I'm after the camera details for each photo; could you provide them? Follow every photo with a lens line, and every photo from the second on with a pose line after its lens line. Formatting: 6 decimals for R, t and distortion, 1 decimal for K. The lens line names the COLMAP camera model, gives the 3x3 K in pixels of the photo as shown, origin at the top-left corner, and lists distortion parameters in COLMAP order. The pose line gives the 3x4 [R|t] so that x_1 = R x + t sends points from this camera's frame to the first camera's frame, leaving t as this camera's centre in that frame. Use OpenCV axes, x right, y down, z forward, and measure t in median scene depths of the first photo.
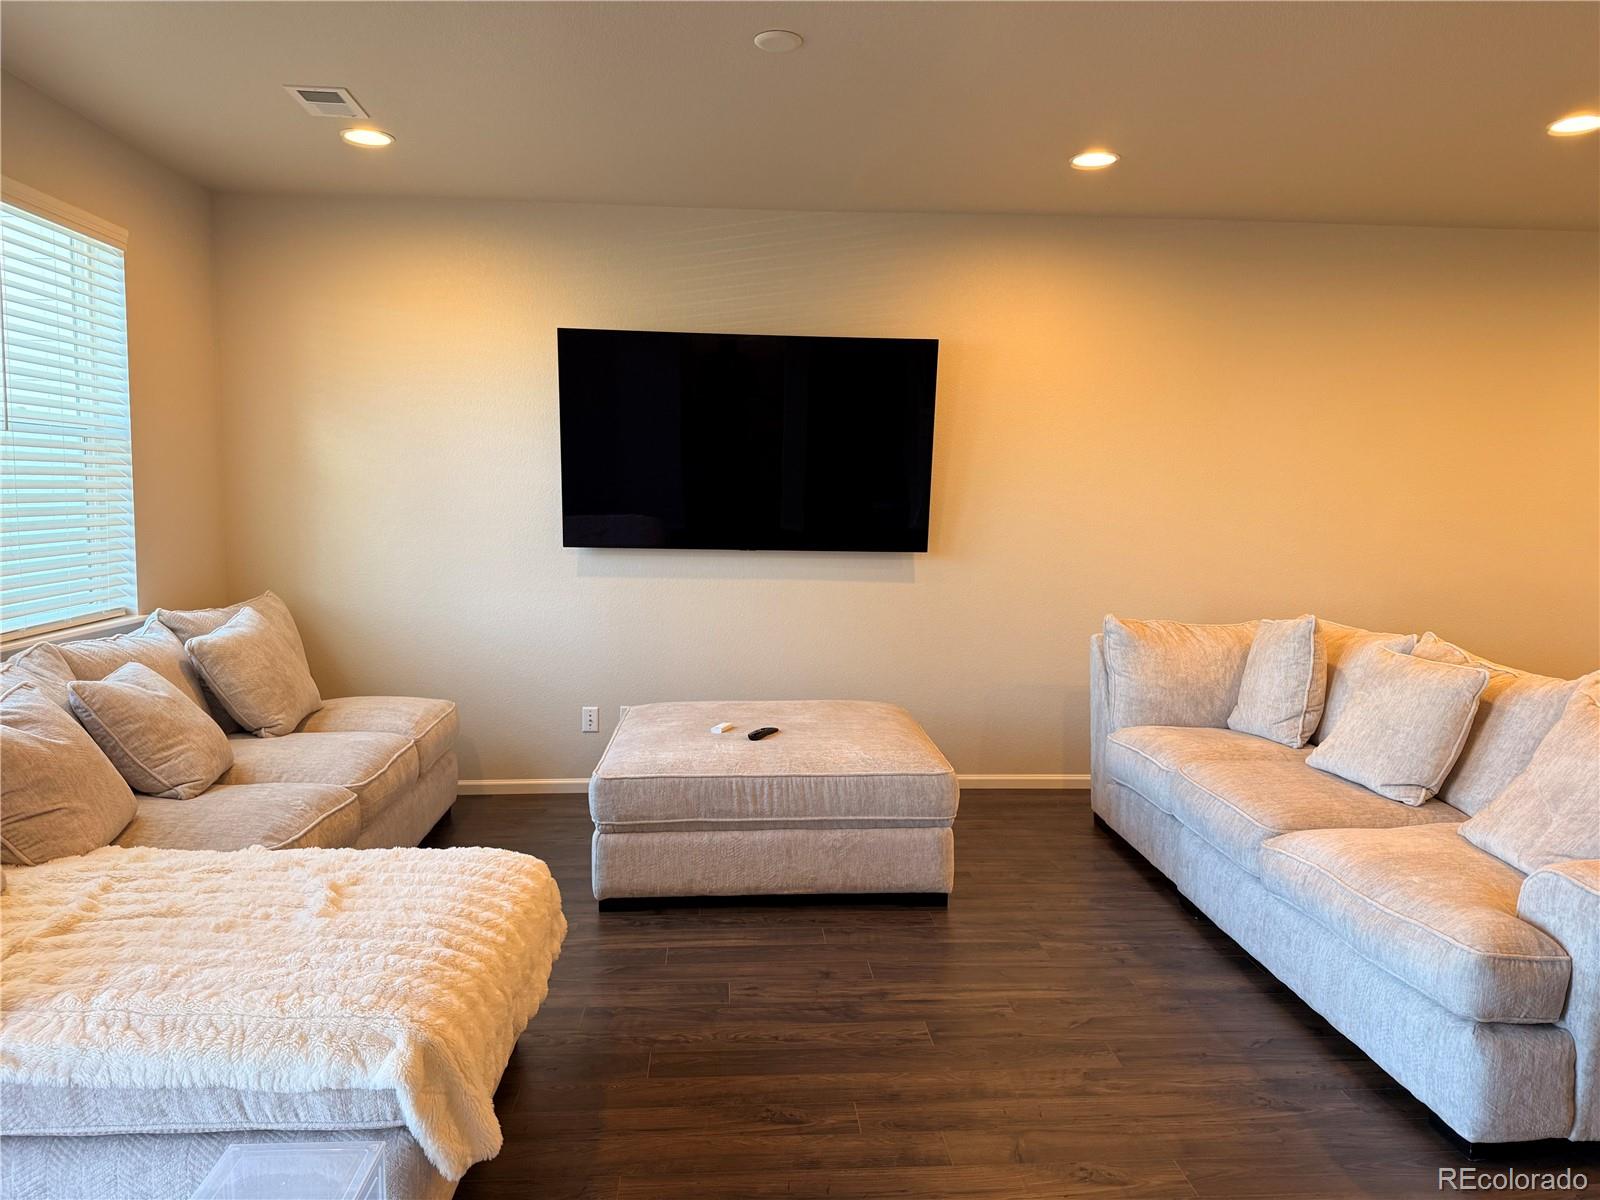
lens RADIAL K [[1113.7, 0, 794.3], [0, 1113.7, 589.3], [0, 0, 1]] dist [0.066075, -0.081062]
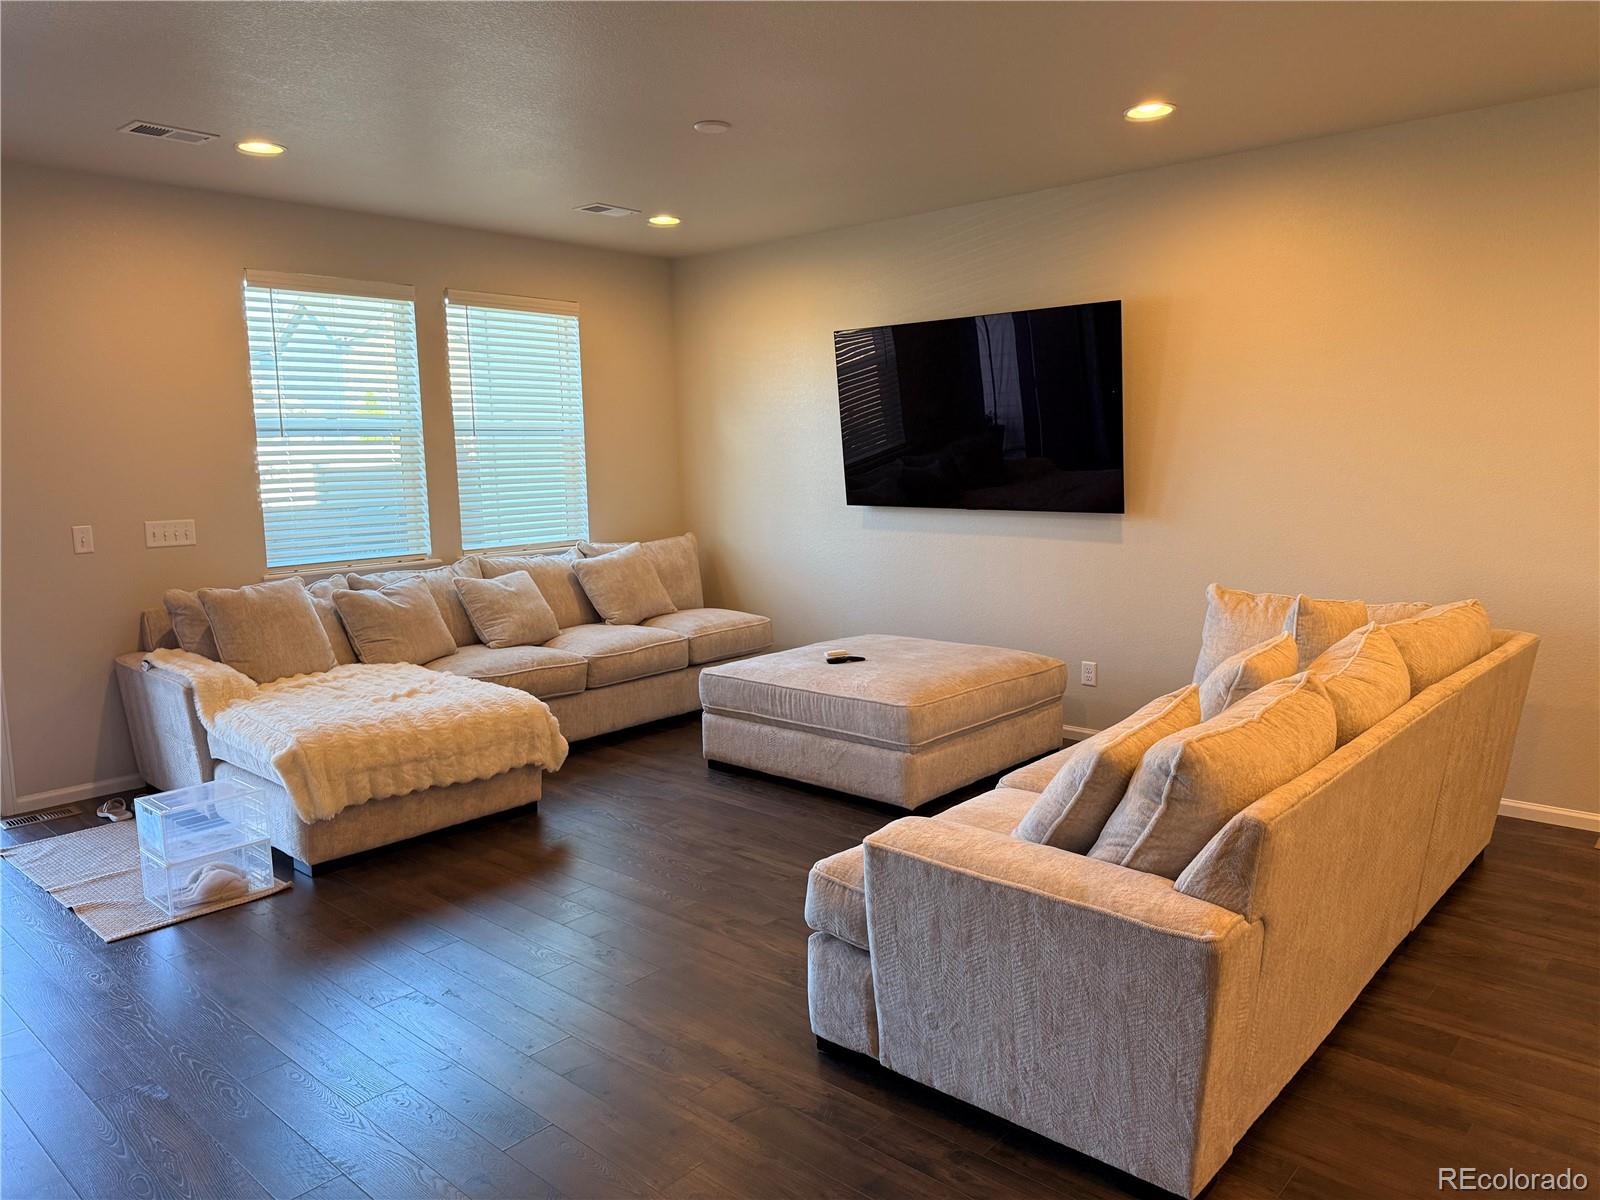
lens RADIAL K [[1113.7, 0, 803.5], [0, 1113.7, 596.6], [0, 0, 1]] dist [0.066075, -0.081062]
pose [[0.697044, 0.071171, -0.713488, 0.863896], [-0.033601, 0.997211, 0.066645, -0.022079], [0.716241, -0.022480, 0.697491, 0.117674]]
